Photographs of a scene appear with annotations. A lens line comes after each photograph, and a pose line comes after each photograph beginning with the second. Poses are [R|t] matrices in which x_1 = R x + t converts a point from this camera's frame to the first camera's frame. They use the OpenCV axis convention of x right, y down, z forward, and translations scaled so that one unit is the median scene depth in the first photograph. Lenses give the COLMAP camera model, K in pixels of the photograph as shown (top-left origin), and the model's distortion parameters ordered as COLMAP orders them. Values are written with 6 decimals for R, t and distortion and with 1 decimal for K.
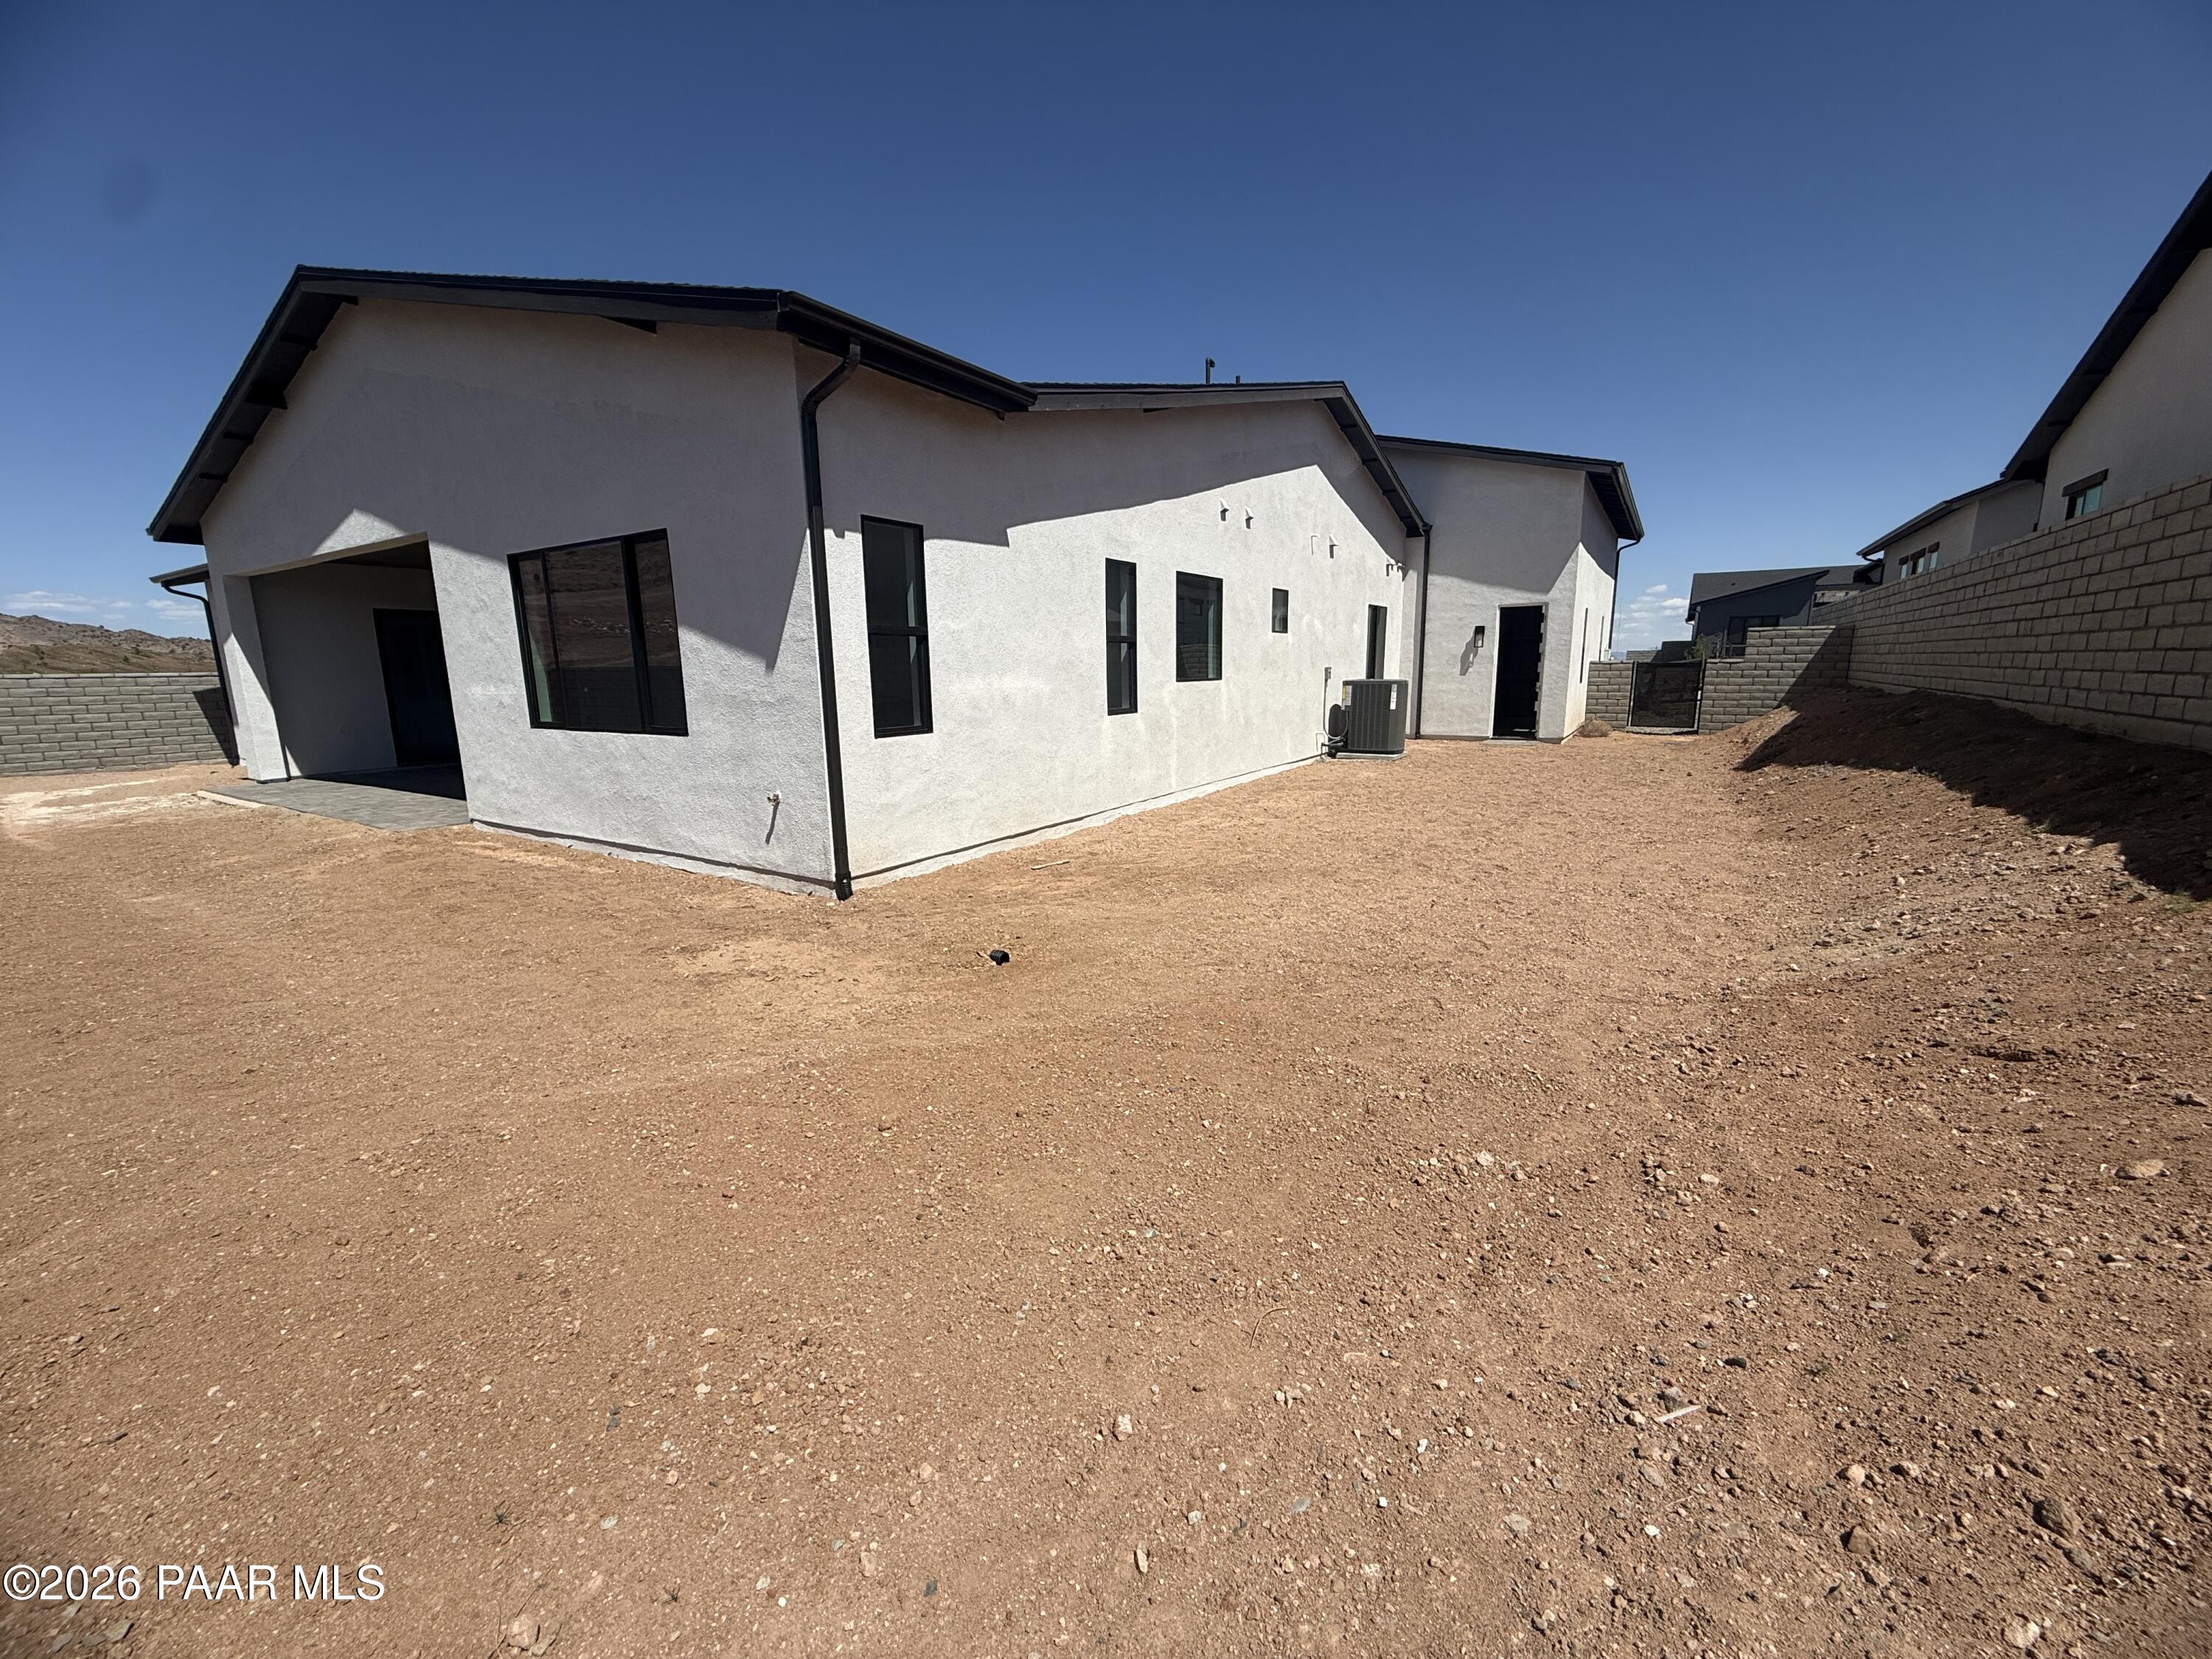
lens RADIAL K [[879.1, 0, 1106.0], [0, 879.1, 833.9], [0, 0, 1]] dist [-0.000522, -0.000260]
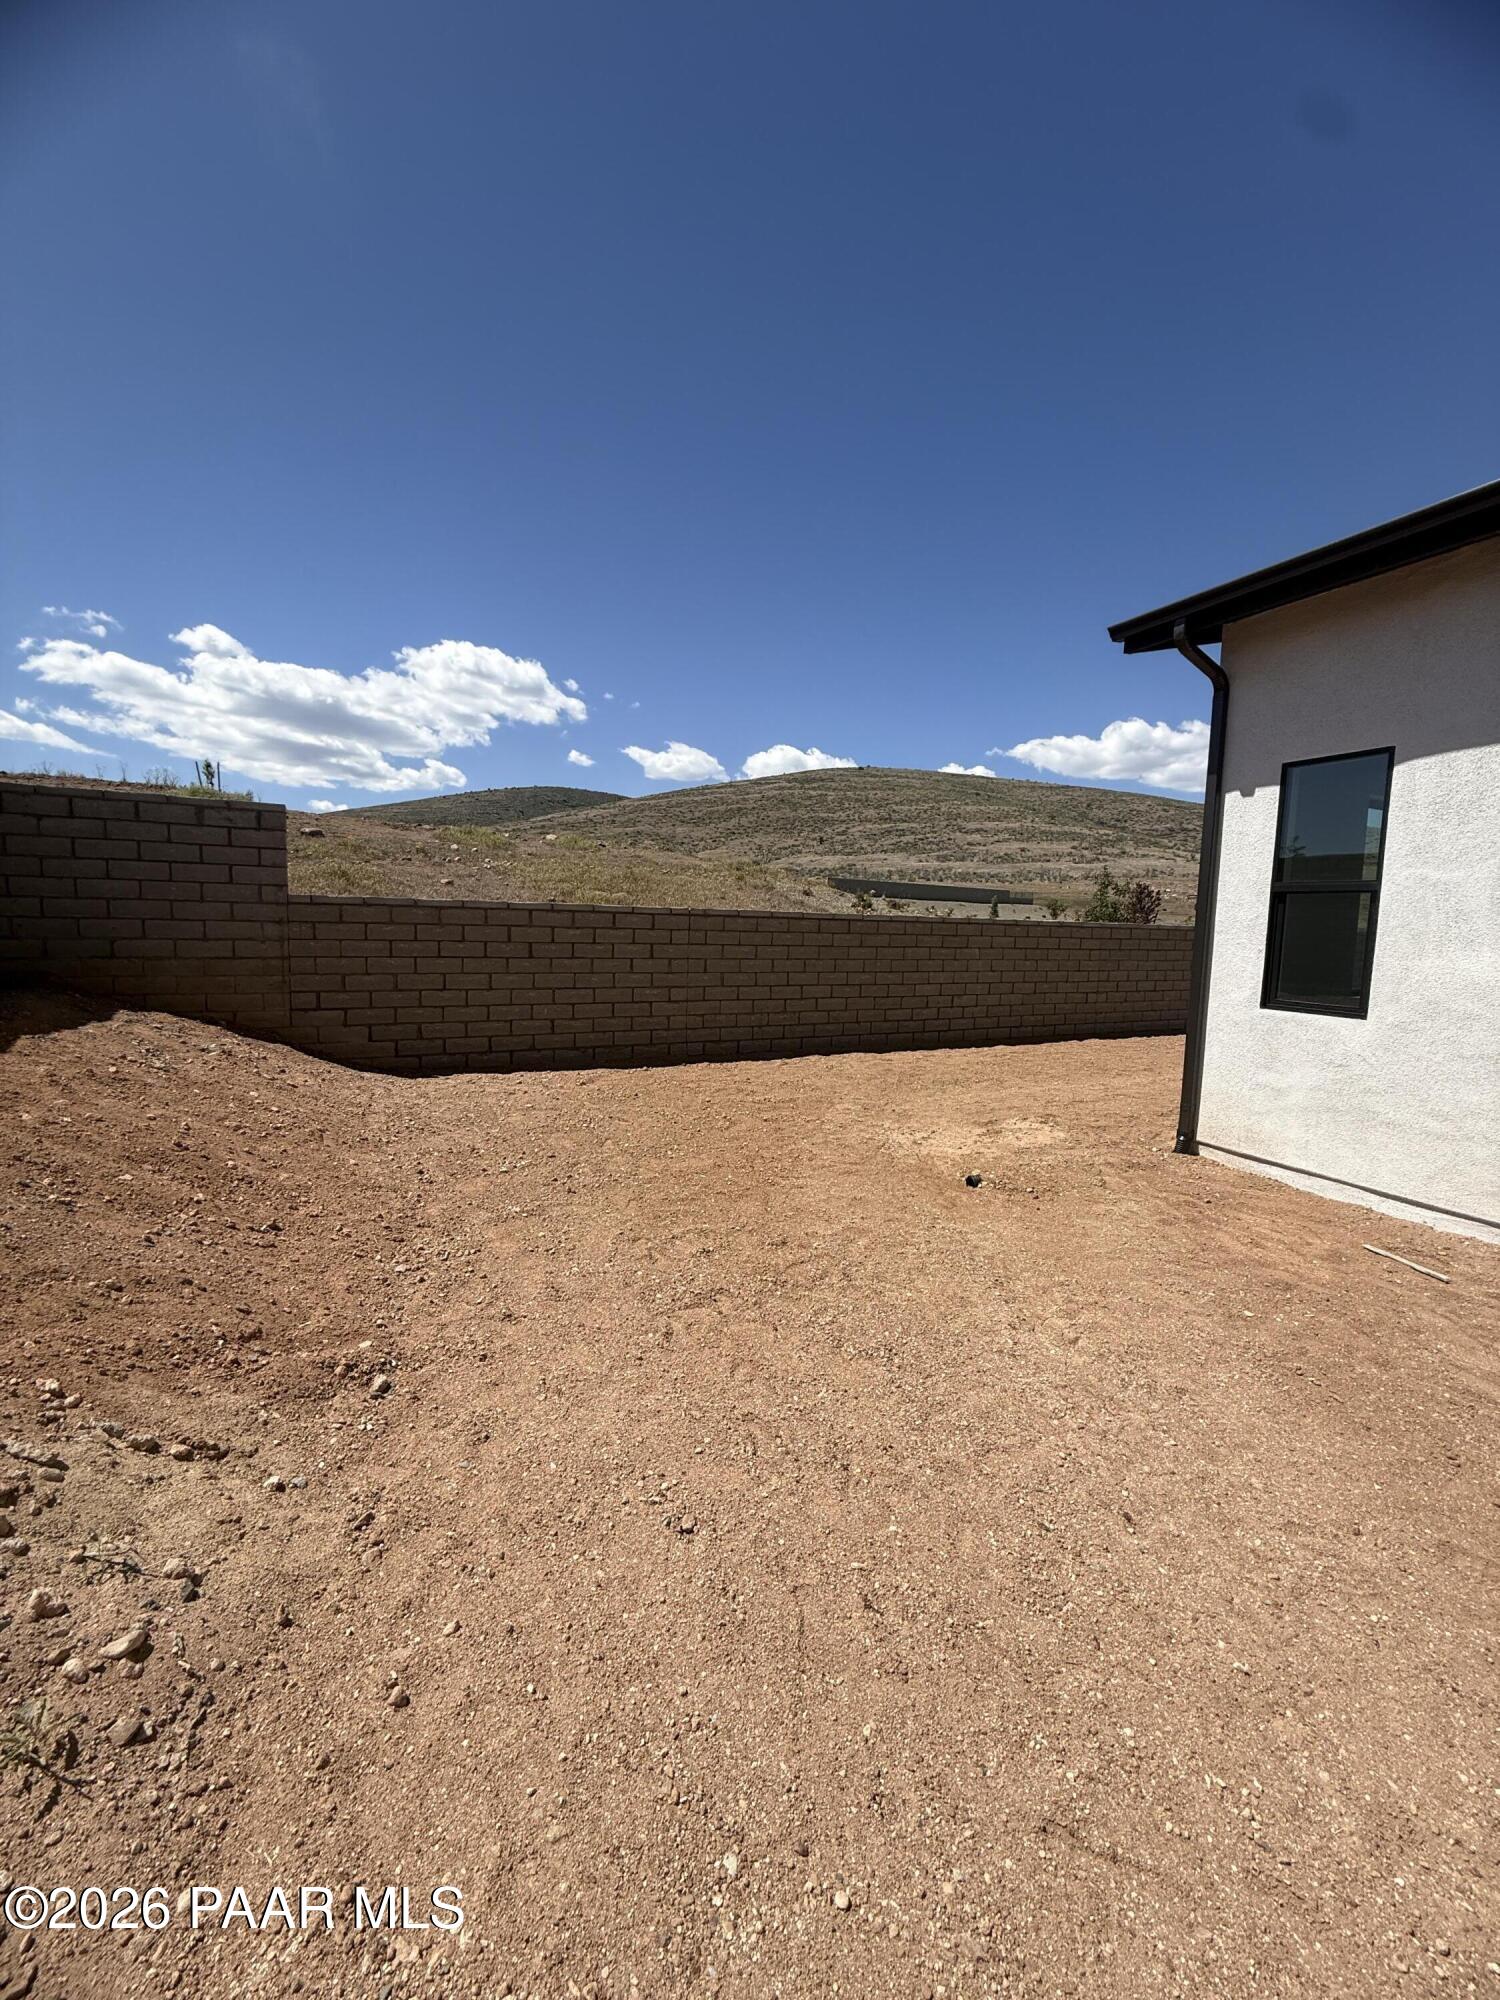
lens RADIAL K [[794.8, 0, 750.0], [0, 794.8, 1000.0], [0, 0, 1]] dist [-0.000522, -0.000260]
pose [[-0.525511, 0.085892, -0.846440, 0.695087], [-0.175395, 0.962582, 0.206572, -0.193212], [0.832511, 0.257017, -0.490782, 0.964959]]
